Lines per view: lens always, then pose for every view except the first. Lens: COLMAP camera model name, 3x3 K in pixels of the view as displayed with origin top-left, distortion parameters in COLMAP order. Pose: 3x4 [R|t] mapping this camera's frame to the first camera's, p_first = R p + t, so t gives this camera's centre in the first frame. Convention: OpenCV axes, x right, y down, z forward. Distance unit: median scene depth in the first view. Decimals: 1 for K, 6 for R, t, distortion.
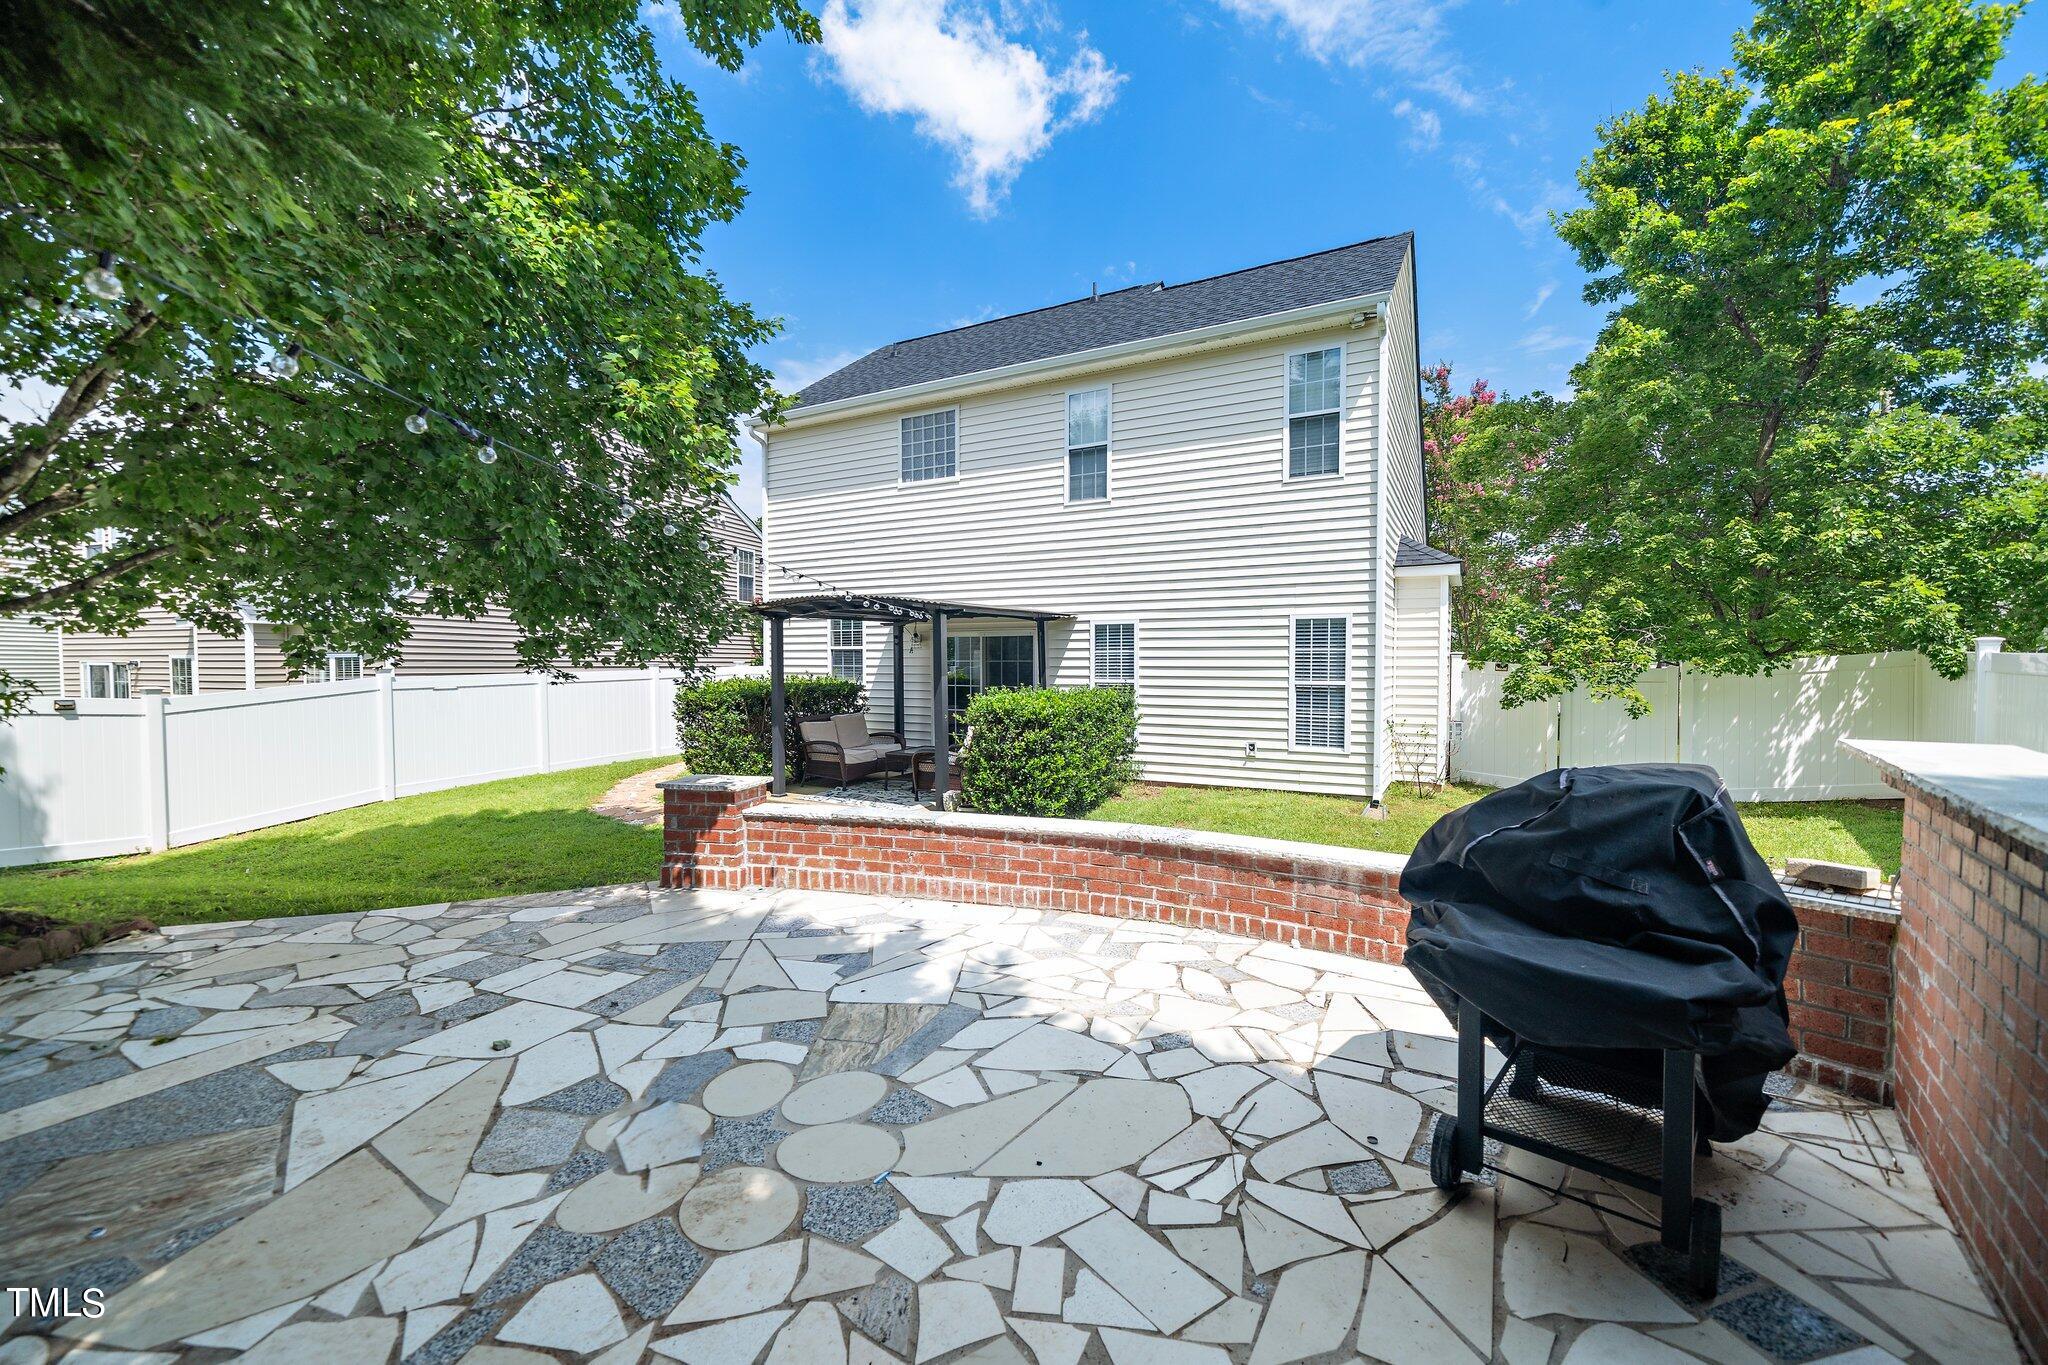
lens RADIAL K [[814.9, 0, 1019.5], [0, 814.9, 693.3], [0, 0, 1]] dist [-0.000317, 0.000053]
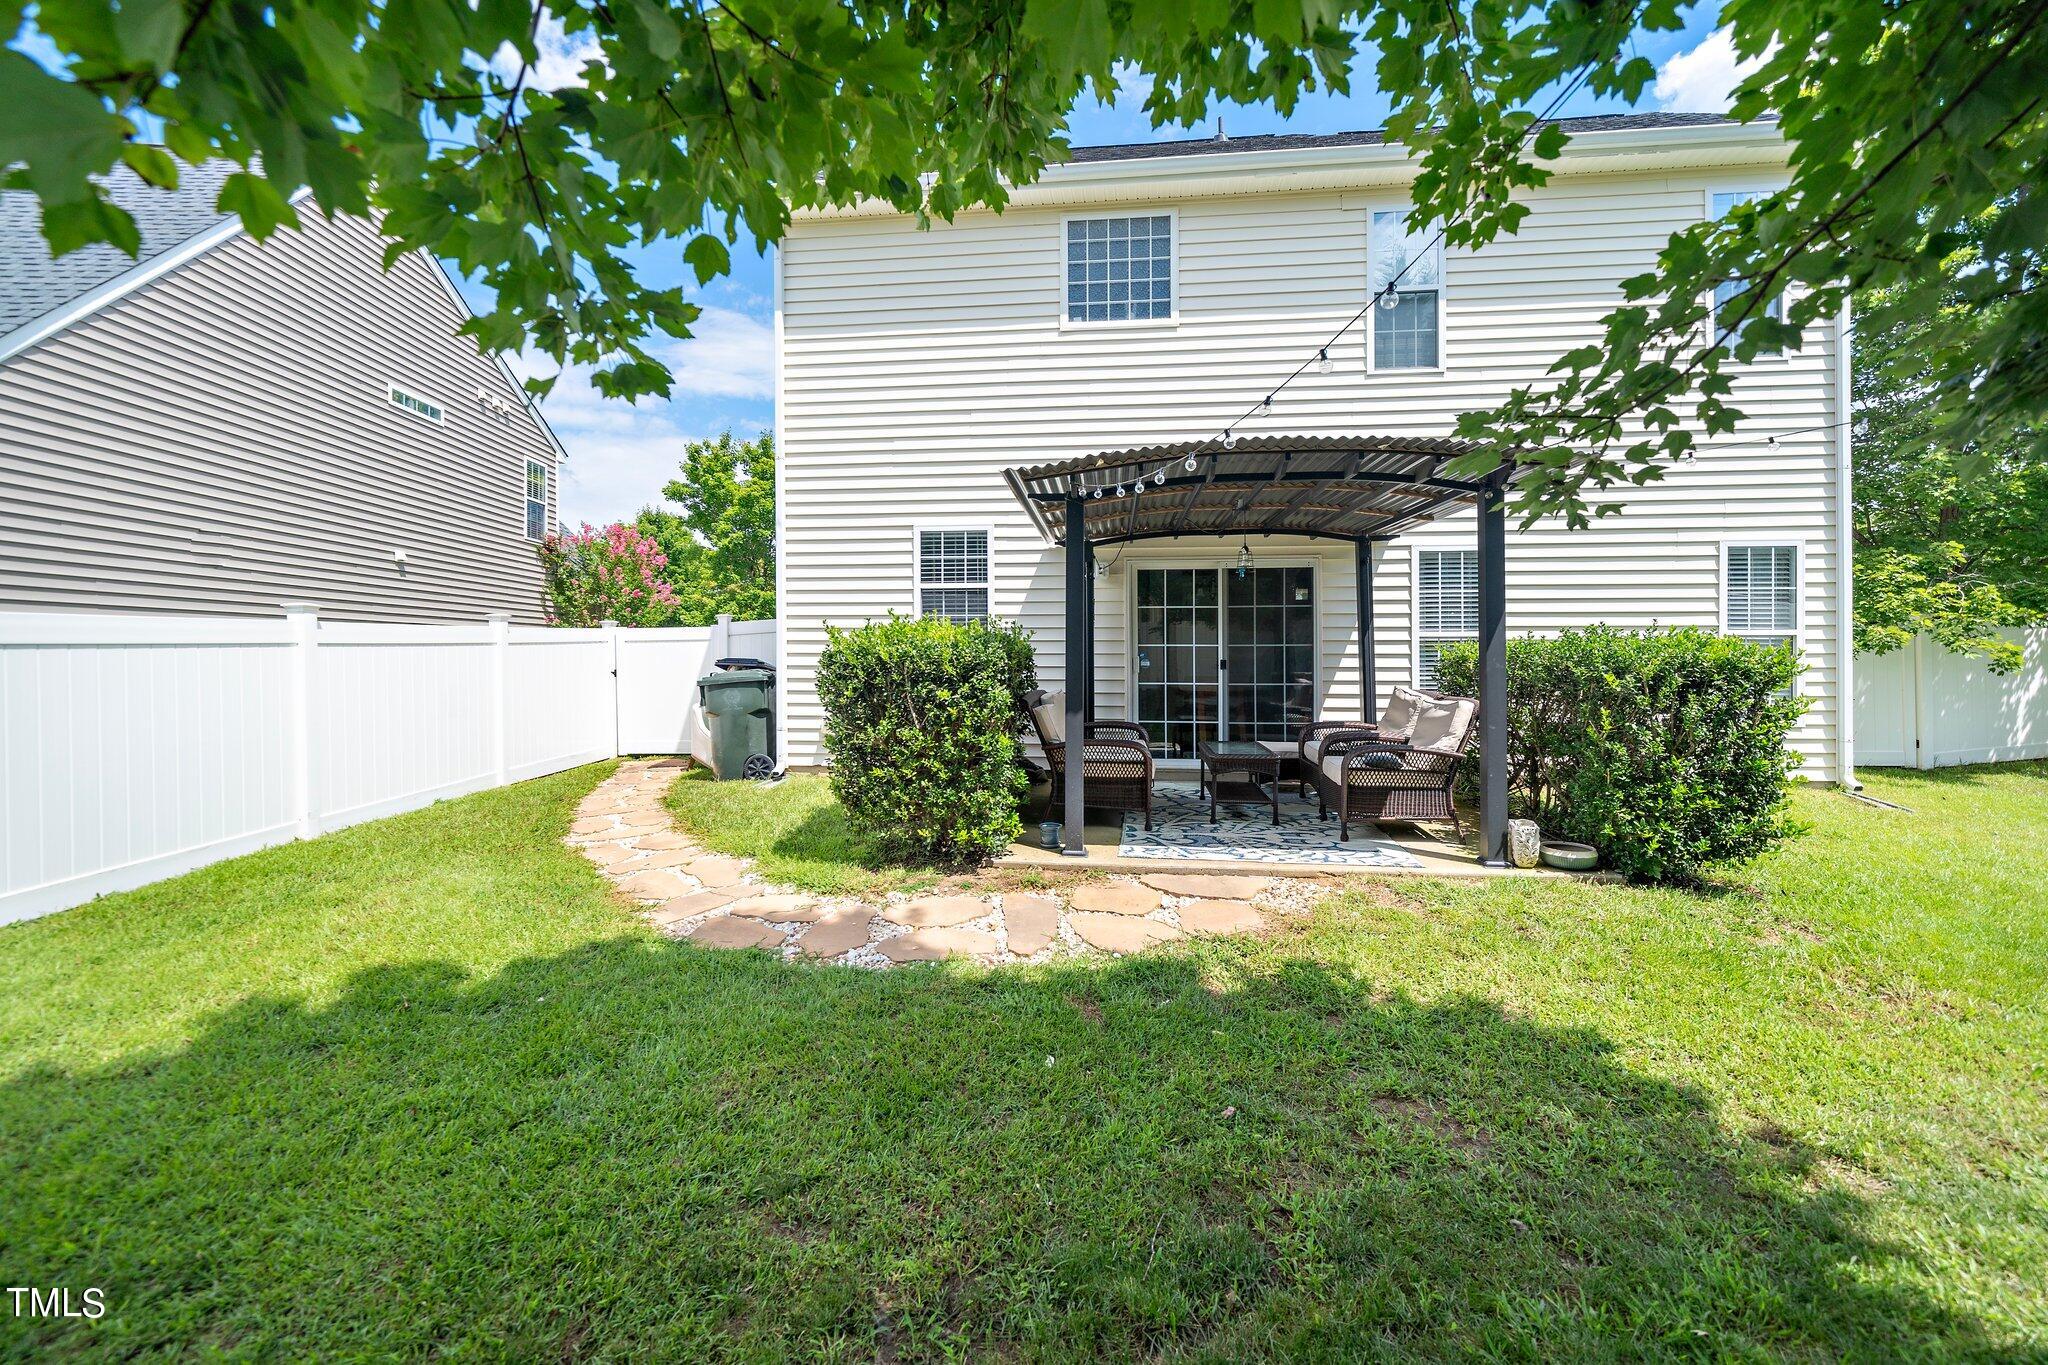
lens RADIAL K [[814.9, 0, 1035.8], [0, 814.9, 652.0], [0, 0, 1]] dist [-0.000317, 0.000053]
pose [[0.920140, -0.000788, 0.391589, -1.038098], [0.016181, 0.999220, -0.036009, 0.041400], [-0.391256, 0.039470, 0.919435, 1.113488]]
